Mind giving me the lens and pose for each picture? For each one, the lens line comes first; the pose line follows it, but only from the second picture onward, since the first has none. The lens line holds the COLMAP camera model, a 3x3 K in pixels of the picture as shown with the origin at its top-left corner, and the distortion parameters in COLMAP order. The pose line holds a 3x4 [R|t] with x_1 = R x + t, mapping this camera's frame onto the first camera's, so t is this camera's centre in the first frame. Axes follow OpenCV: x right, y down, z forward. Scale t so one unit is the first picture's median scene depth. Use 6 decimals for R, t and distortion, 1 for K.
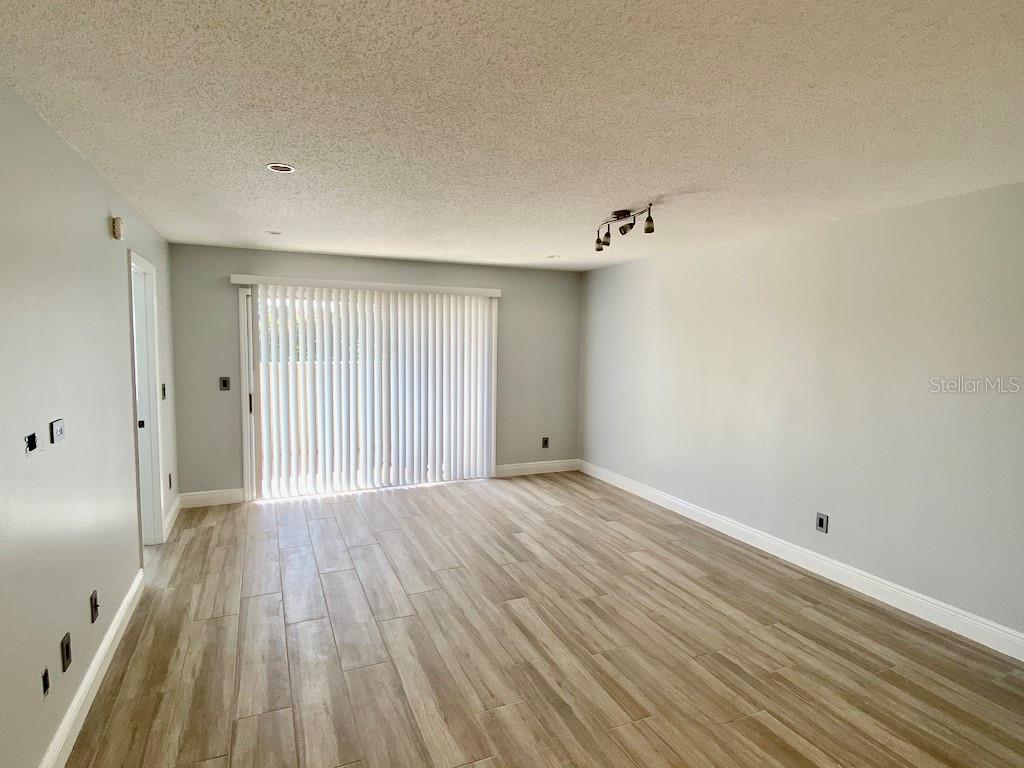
lens RADIAL K [[598.7, 0, 512.0], [0, 598.7, 384.0], [0, 0, 1]] dist [0.123763, -0.144166]
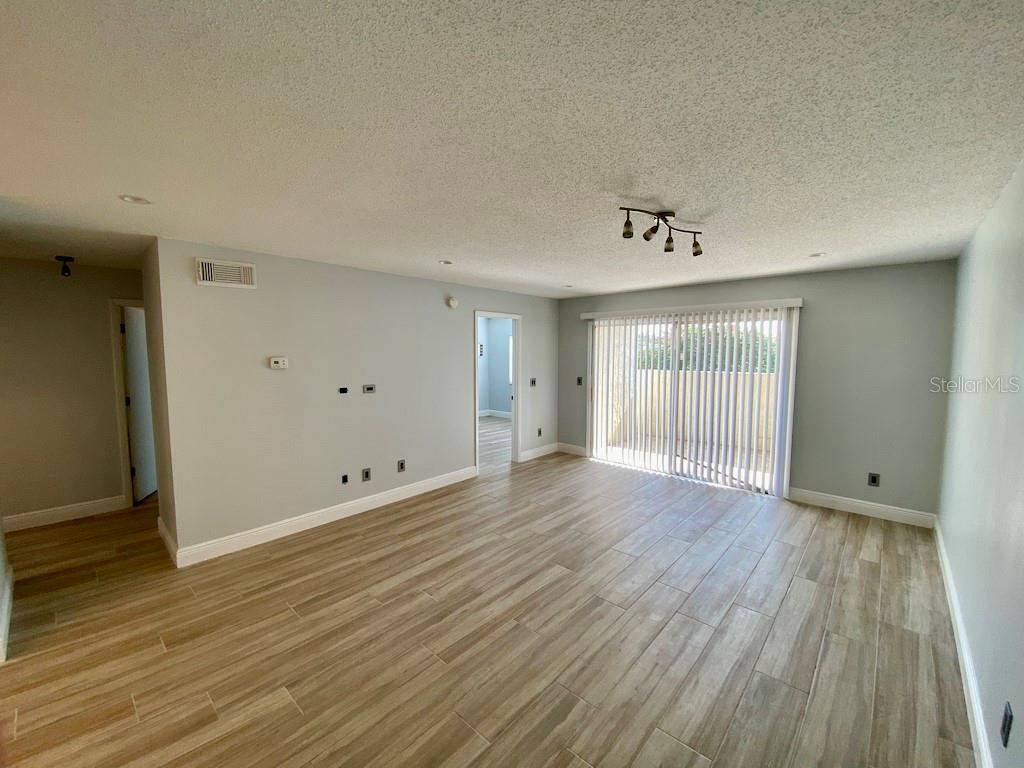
lens RADIAL K [[437.7, 0, 512.0], [0, 437.7, 384.0], [0, 0, 1]] dist [0.061115, -0.055584]
pose [[0.351641, 0.060365, -0.934187, 0.692058], [-0.069264, 0.996861, 0.038343, -0.032681], [0.933569, 0.051222, 0.354718, 0.512462]]
